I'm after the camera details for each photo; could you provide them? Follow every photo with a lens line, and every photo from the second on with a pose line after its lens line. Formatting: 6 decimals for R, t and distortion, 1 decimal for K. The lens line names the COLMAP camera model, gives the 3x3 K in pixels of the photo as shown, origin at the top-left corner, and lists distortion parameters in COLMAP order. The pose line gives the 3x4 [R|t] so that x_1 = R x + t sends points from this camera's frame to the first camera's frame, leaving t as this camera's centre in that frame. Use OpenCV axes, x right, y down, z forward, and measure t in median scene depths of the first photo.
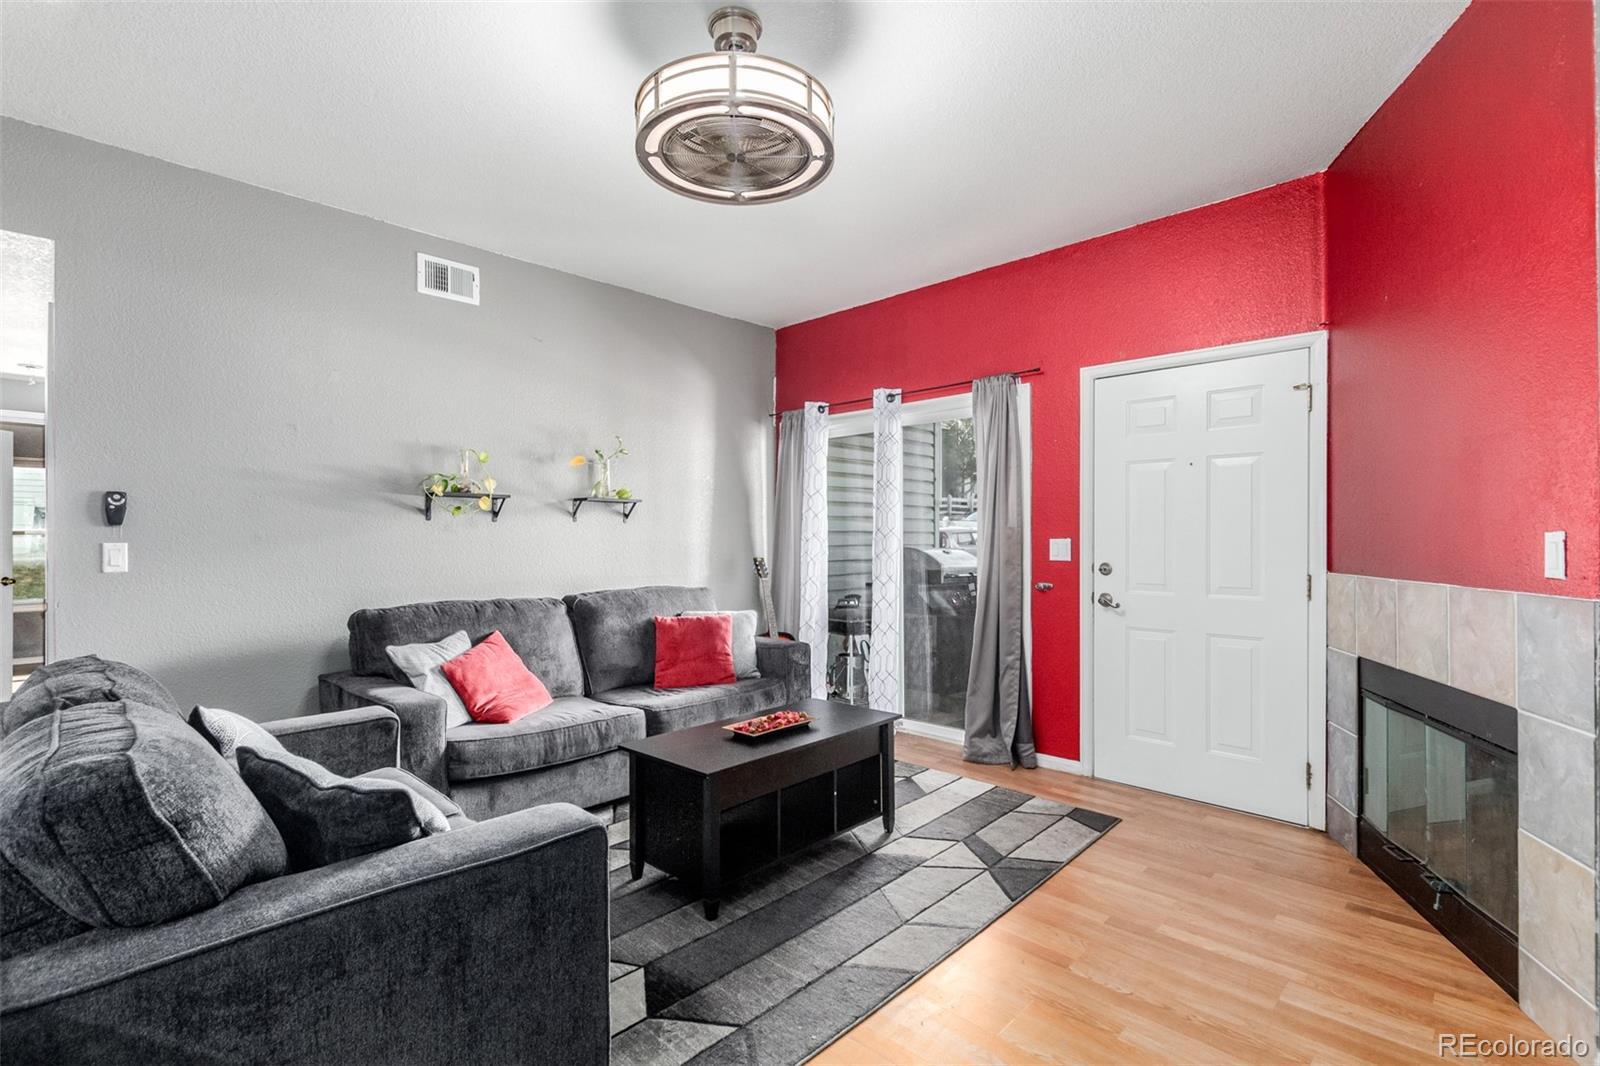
lens RADIAL K [[735.1, 0, 796.9], [0, 735.1, 540.8], [0, 0, 1]] dist [-0.000488, -0.000596]
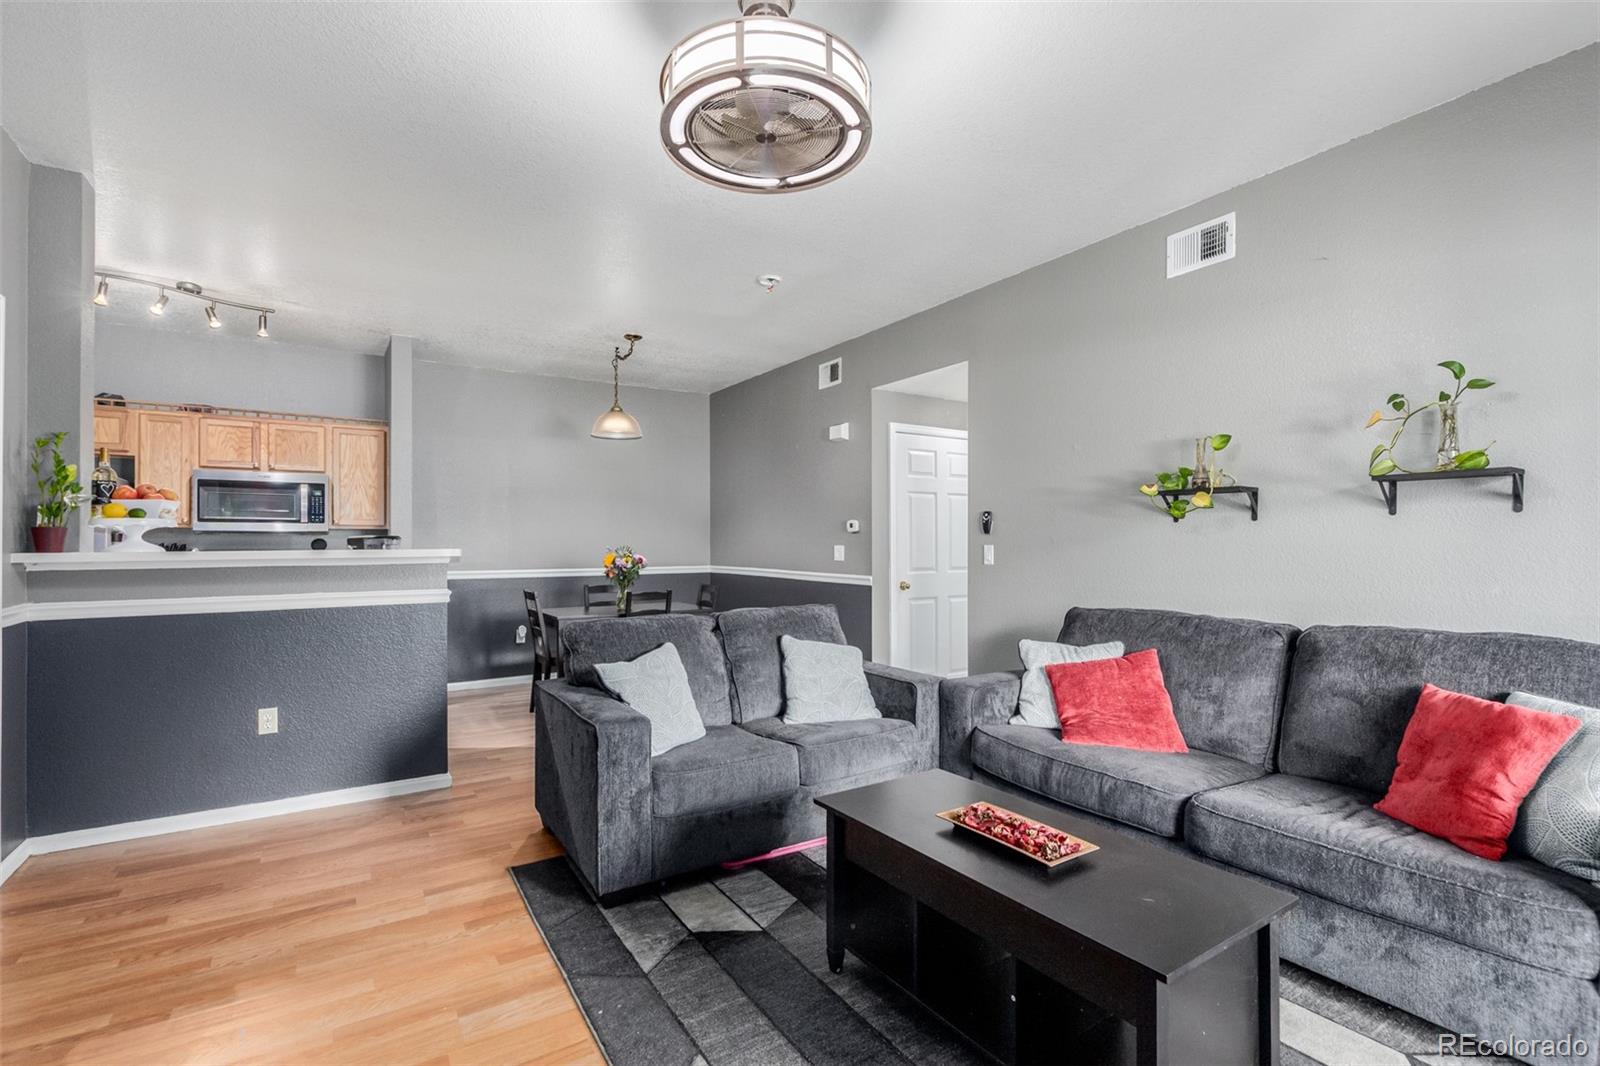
lens RADIAL K [[726.2, 0, 800.5], [0, 726.2, 541.0], [0, 0, 1]] dist [0.003701, 0.000224]
pose [[-0.222746, -0.000775, -0.974876, 0.503072], [0.001297, 0.999999, -0.001091, -0.003931], [0.974876, -0.001508, -0.222744, 0.769870]]
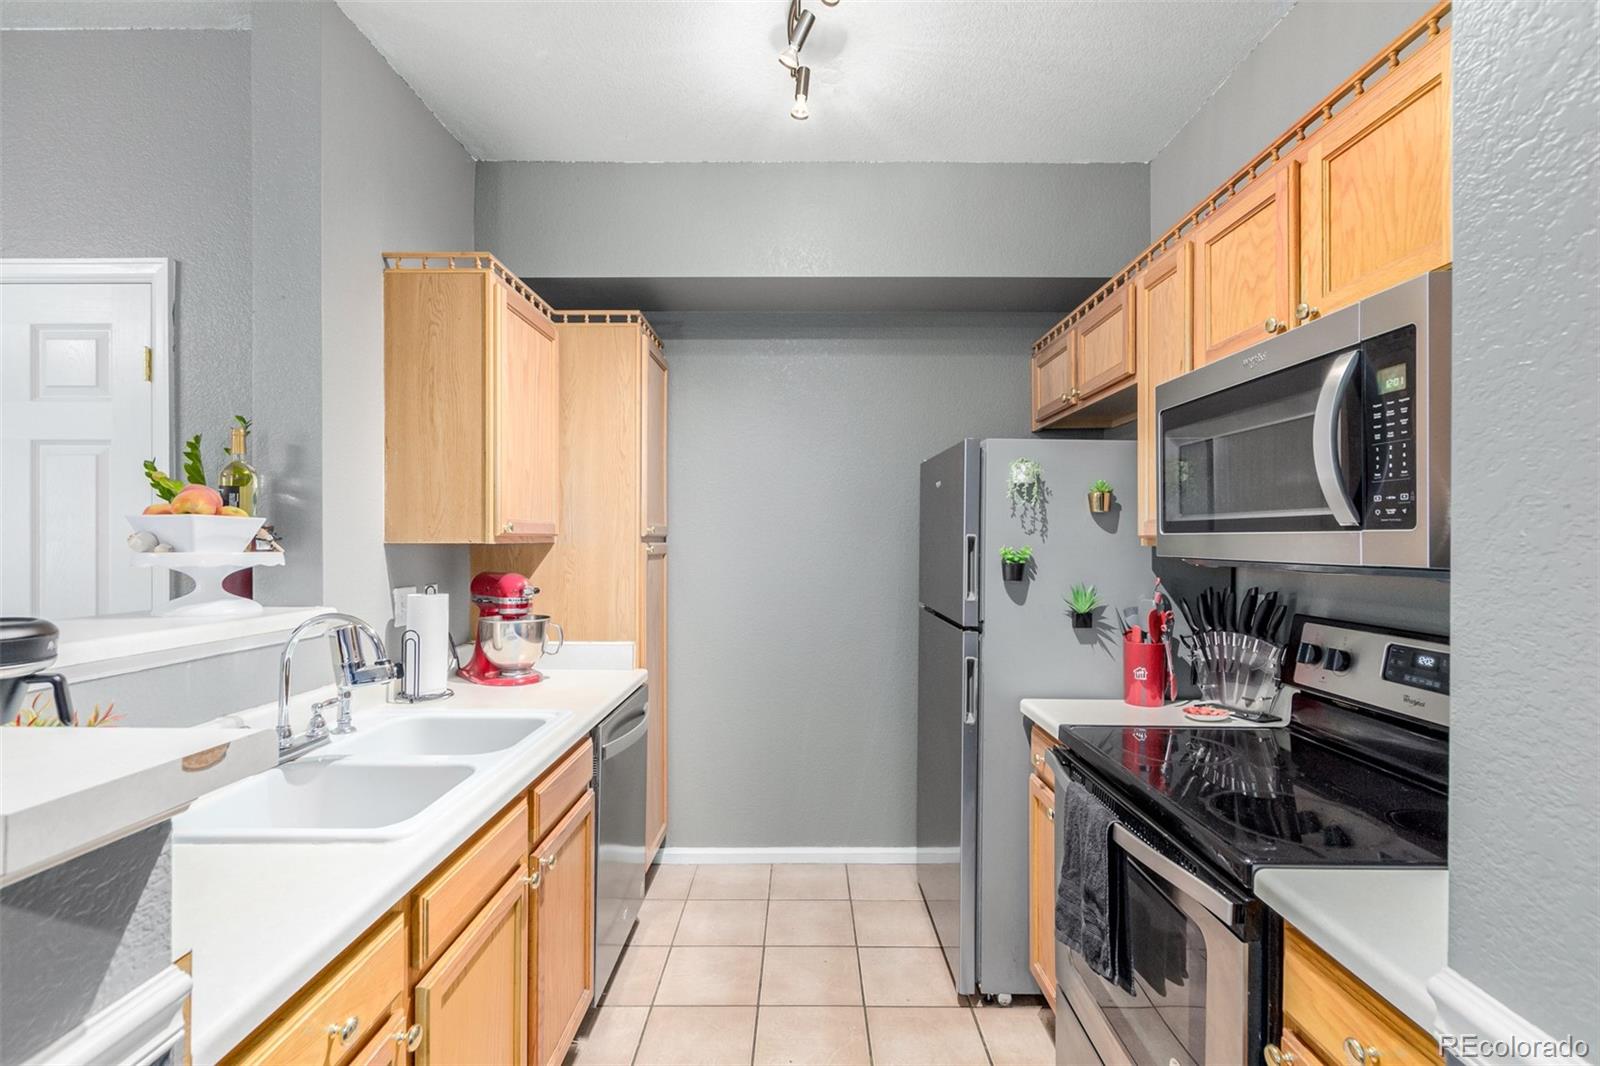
lens RADIAL K [[731.8, 0, 804.2], [0, 731.8, 539.1], [0, 0, 1]] dist [0.002197, -0.001117]
pose [[-0.702101, 0.003546, 0.712069, -0.776302], [0.002574, 0.999994, -0.002442, -0.038502], [-0.712073, 0.000118, -0.702106, -0.140161]]
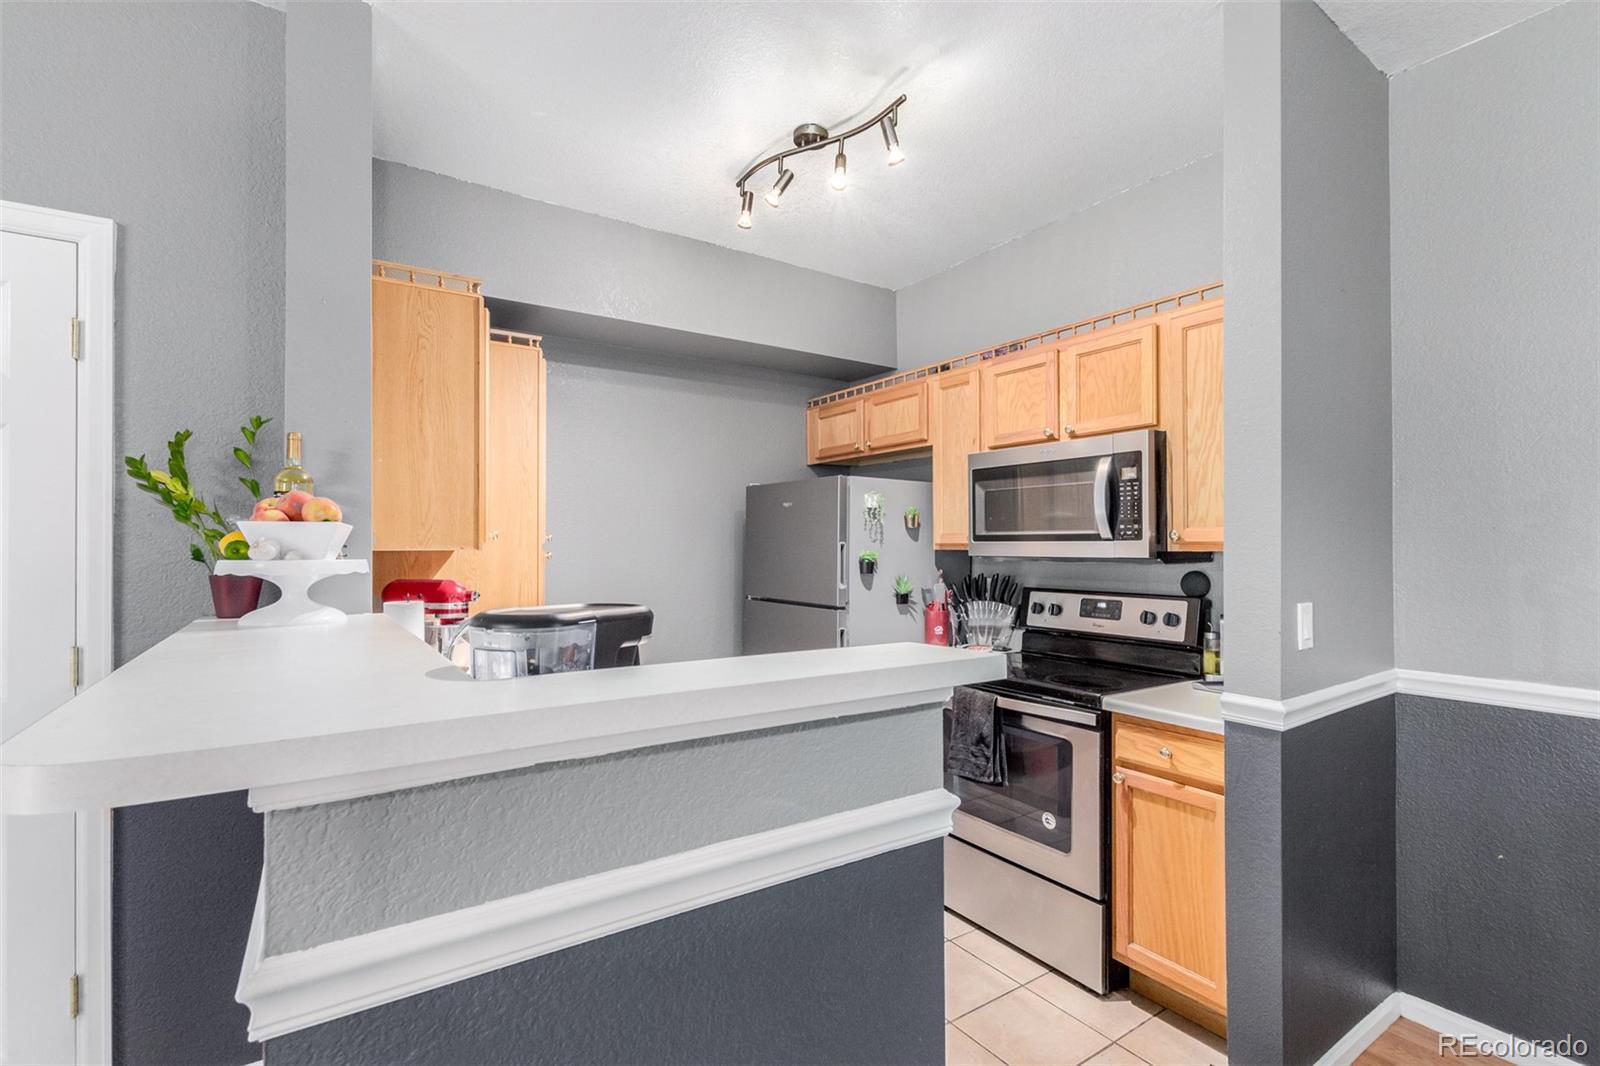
lens RADIAL K [[726.2, 0, 800.5], [0, 726.2, 541.0], [0, 0, 1]] dist [0.003701, 0.000224]
pose [[-0.979126, 0.006734, 0.203143, -0.569329], [0.005461, 0.999962, -0.006826, -0.039535], [-0.203181, -0.005574, -0.979125, 0.191314]]
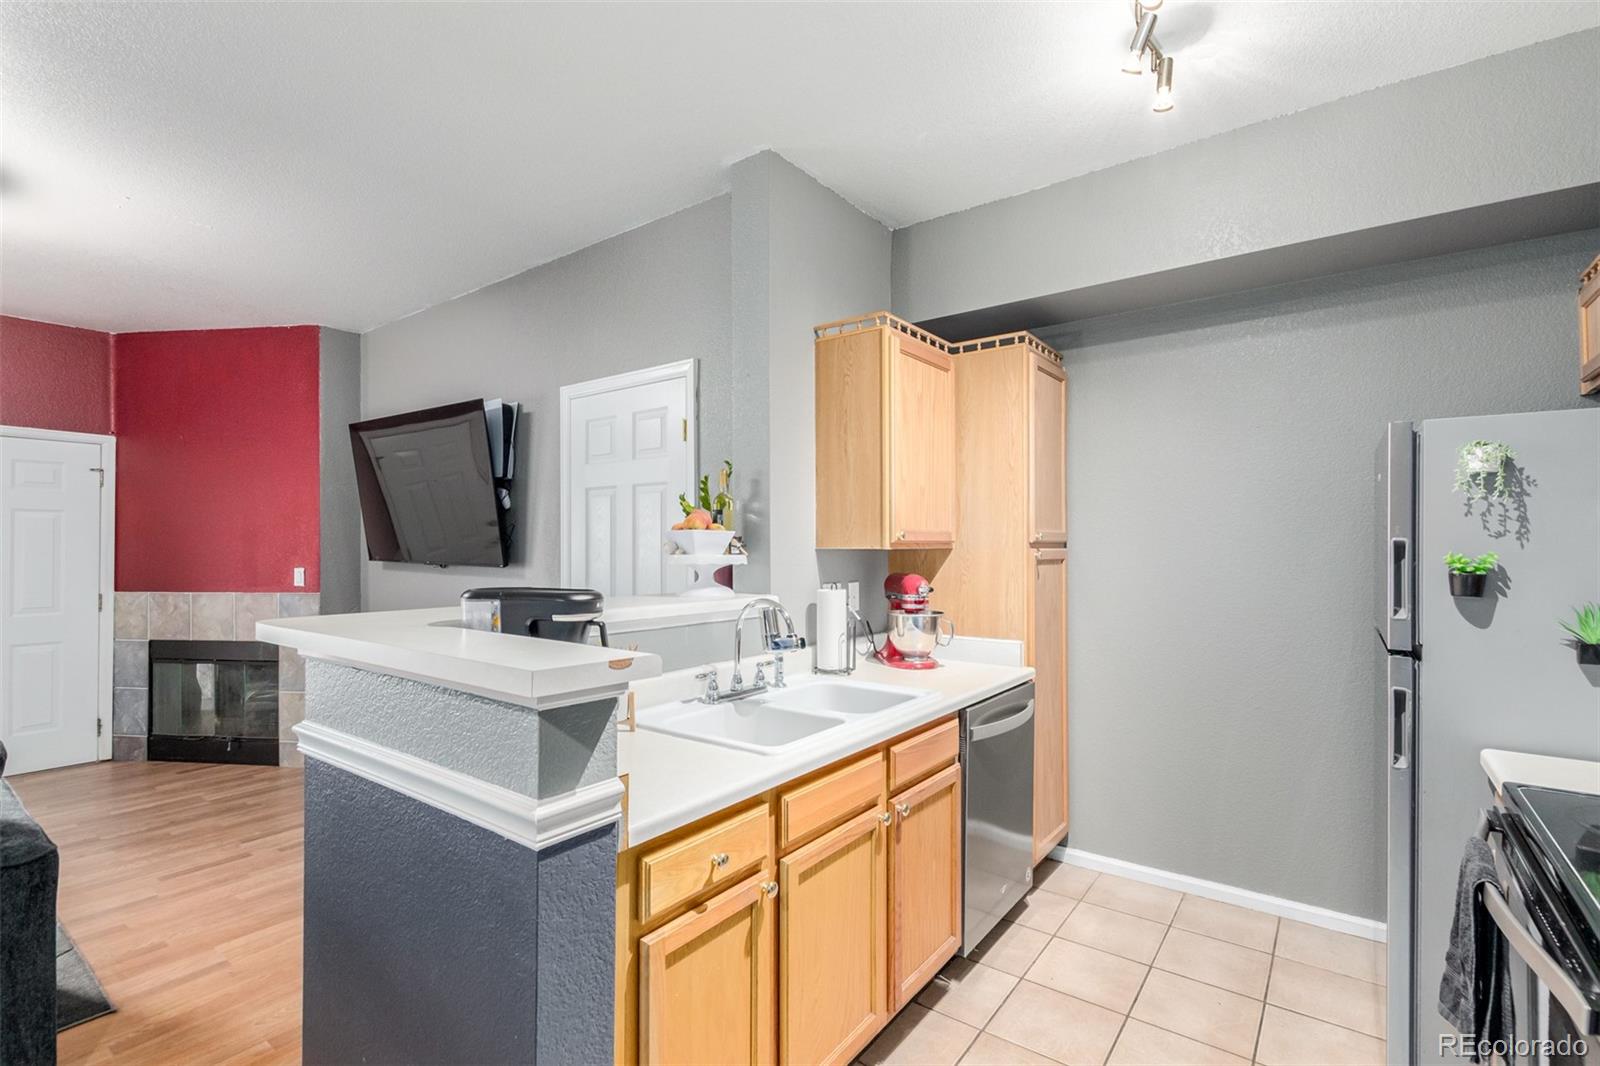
lens RADIAL K [[726.2, 0, 800.5], [0, 726.2, 541.0], [0, 0, 1]] dist [0.003701, 0.000224]
pose [[-0.141582, 0.010652, 0.989869, -0.874588], [0.003381, 0.999941, -0.010277, -0.037930], [-0.989921, 0.001892, -0.141610, -0.190471]]
